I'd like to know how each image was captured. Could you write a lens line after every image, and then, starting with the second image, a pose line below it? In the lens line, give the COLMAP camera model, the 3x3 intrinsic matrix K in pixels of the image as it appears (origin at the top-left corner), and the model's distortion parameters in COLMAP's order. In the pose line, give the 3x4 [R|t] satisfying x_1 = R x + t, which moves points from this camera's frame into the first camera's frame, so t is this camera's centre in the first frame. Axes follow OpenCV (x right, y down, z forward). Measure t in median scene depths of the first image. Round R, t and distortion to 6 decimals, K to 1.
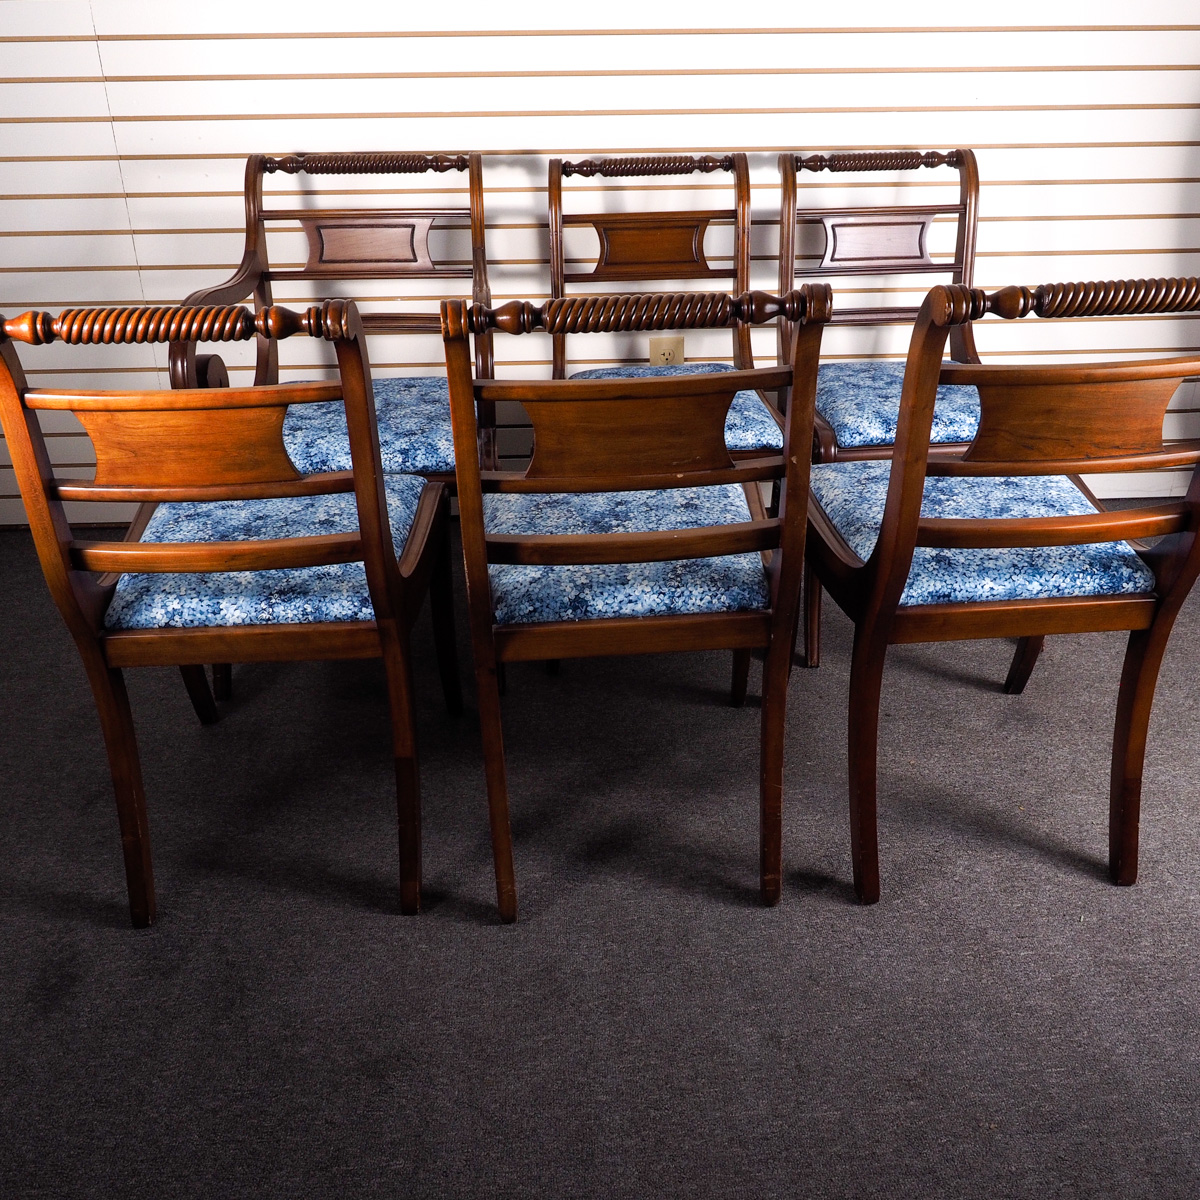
lens RADIAL K [[1131.9, 0, 594.6], [0, 1131.9, 593.9], [0, 0, 1]] dist [-0.016636, 0.000000]
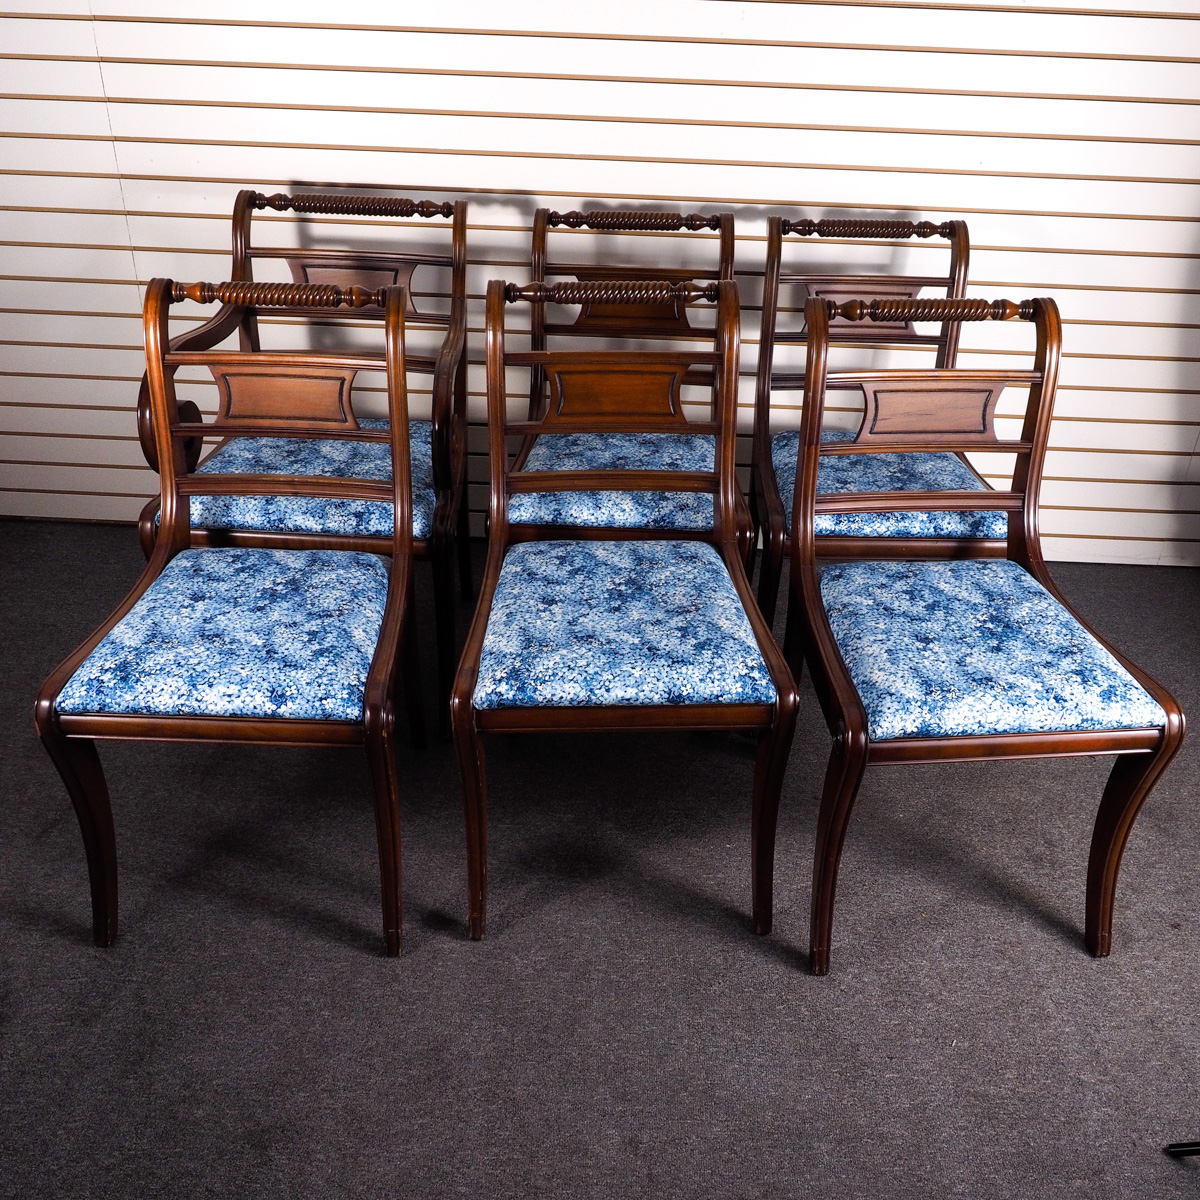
lens RADIAL K [[1131.9, 0, 597.0], [0, 1131.9, 597.7], [0, 0, 1]] dist [-0.016636, 0.000000]
pose [[0.996431, 0.071689, -0.044570, 0.117910], [-0.068536, 0.995284, 0.068643, -0.163167], [0.049281, -0.065343, 0.996645, -0.022762]]
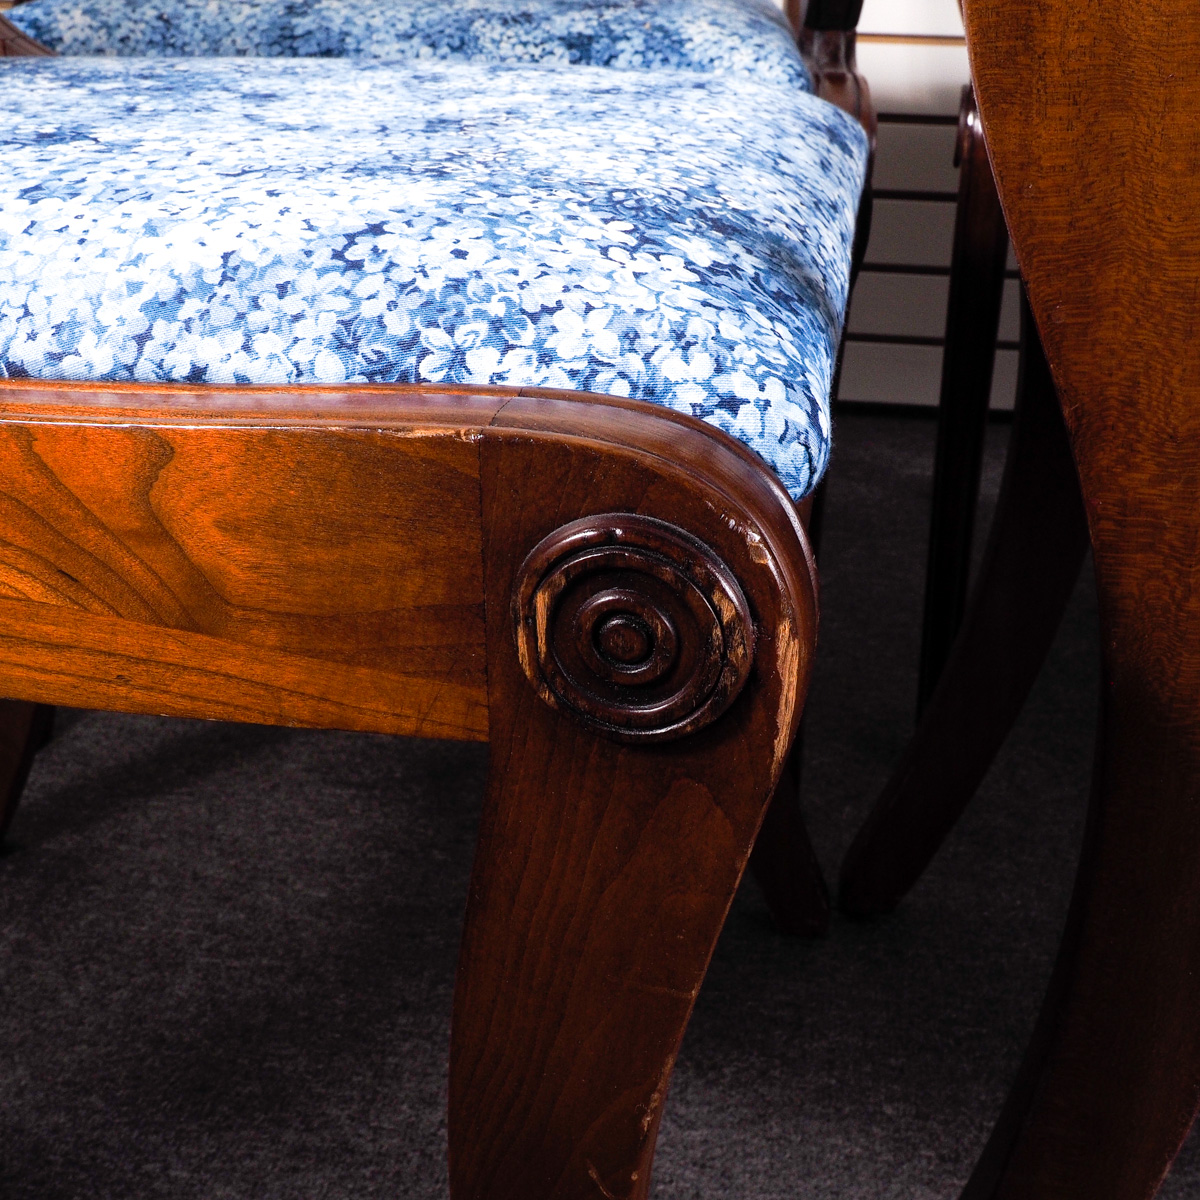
lens RADIAL K [[1517.2, 0, 606.0], [0, 1517.2, 580.1], [0, 0, 1]] dist [-0.006473, 0.000000]
pose [[0.985528, 0.098826, -0.137726, -0.104408], [-0.102983, 0.994408, -0.023375, 0.040294], [0.134646, 0.037220, 0.990195, 0.700380]]
